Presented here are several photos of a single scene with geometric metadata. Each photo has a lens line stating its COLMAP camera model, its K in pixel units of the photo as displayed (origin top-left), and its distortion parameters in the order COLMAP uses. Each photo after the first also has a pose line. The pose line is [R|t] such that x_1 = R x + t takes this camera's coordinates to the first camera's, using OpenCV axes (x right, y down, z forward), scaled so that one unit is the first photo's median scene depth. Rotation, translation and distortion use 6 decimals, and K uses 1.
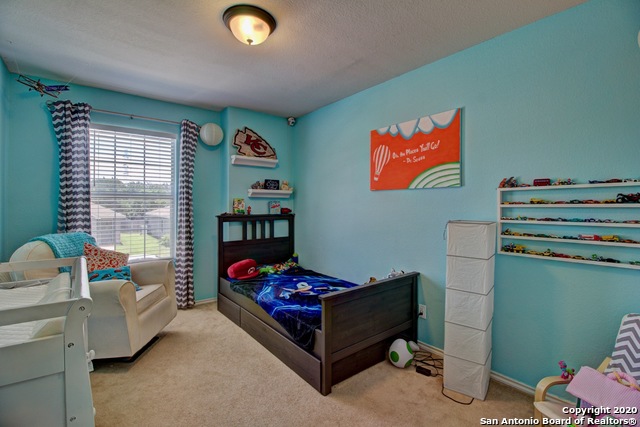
lens RADIAL K [[294.3, 0, 317.8], [0, 294.3, 211.3], [0, 0, 1]] dist [-0.008210, -0.006512]
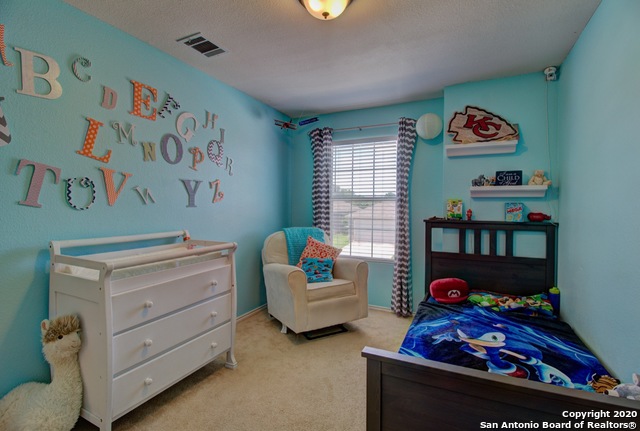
lens RADIAL K [[294.3, 0, 321.2], [0, 294.3, 212.6], [0, 0, 1]] dist [-0.008210, -0.006512]
pose [[0.436442, 0.021129, -0.899484, 0.281128], [-0.026681, 0.999588, 0.010535, -0.006610], [0.899337, 0.019401, 0.436826, 0.330362]]
